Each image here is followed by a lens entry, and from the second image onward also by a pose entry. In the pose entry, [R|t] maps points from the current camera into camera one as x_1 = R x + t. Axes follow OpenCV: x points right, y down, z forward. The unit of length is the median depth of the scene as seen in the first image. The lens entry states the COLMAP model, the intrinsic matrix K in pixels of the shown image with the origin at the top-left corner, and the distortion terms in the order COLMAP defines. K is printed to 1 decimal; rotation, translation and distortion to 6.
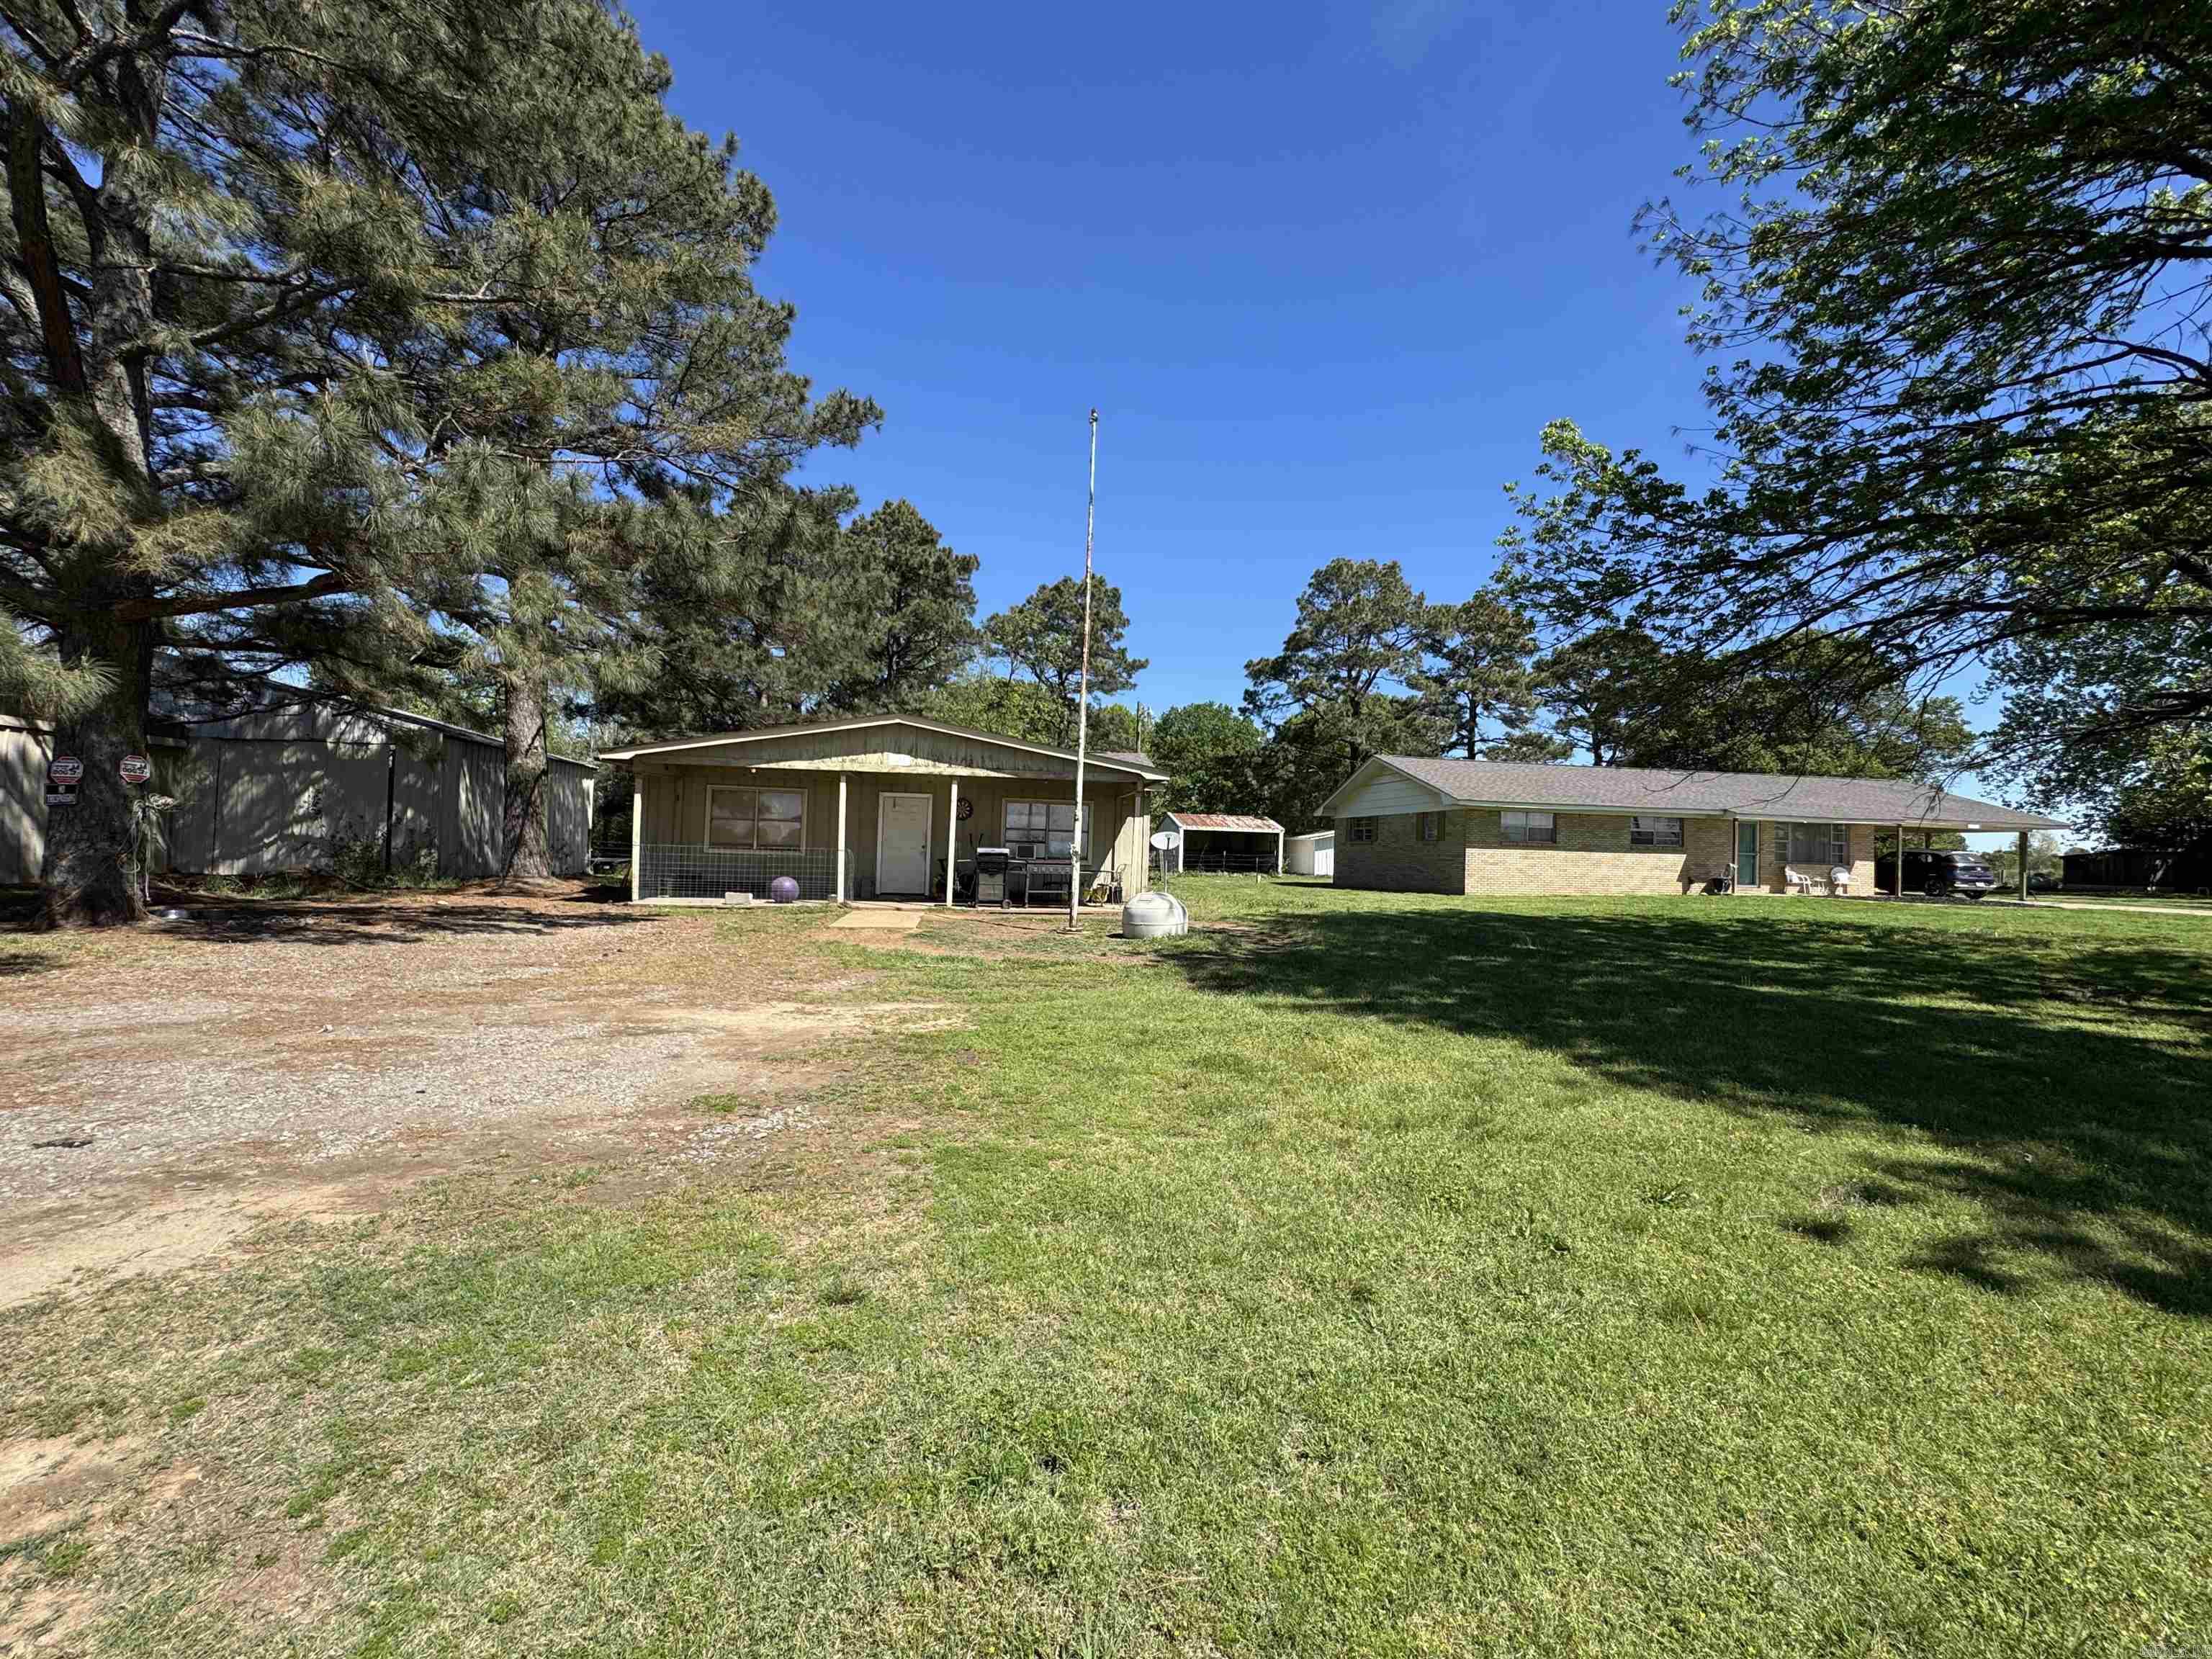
lens RADIAL K [[887.4, 0, 1105.8], [0, 887.4, 832.6], [0, 0, 1]] dist [-0.004669, 0.000220]
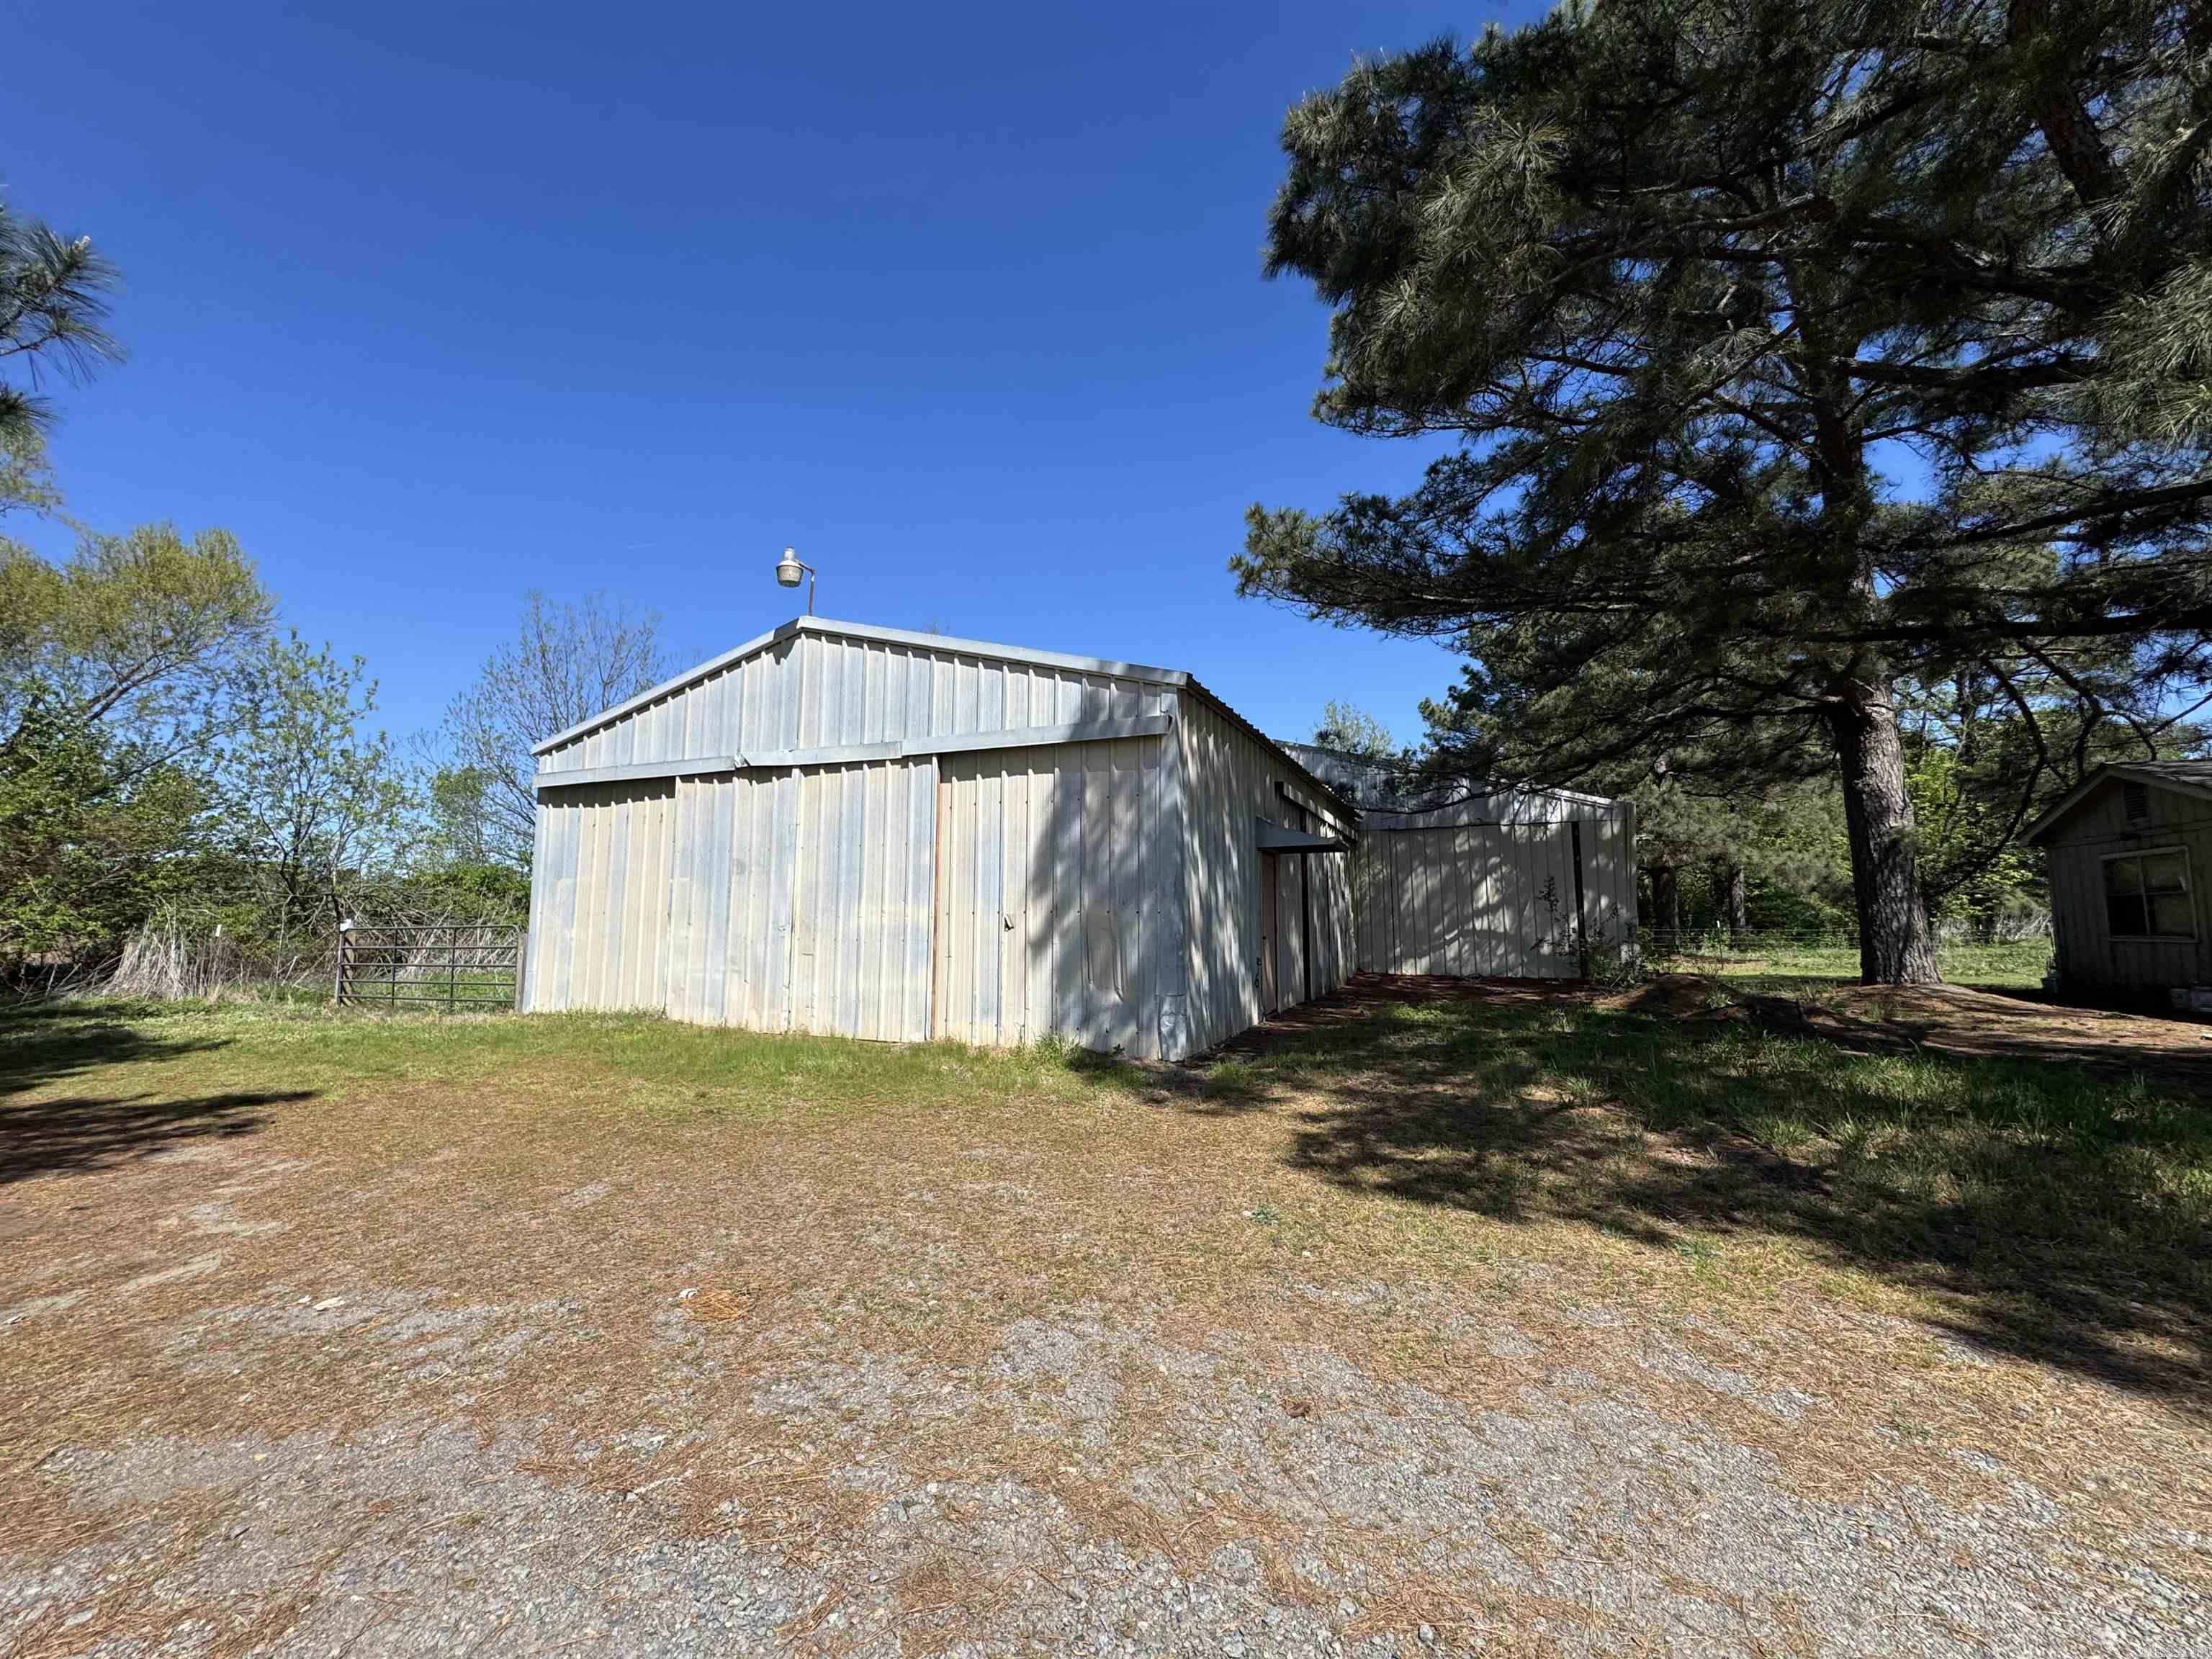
lens RADIAL K [[887.4, 0, 1099.7], [0, 887.4, 833.1], [0, 0, 1]] dist [-0.004669, 0.000220]
pose [[0.847588, -0.078711, -0.524784, -1.057837], [0.033661, 0.994921, -0.094859, -0.031634], [0.529586, 0.062736, 0.845933, 0.037252]]
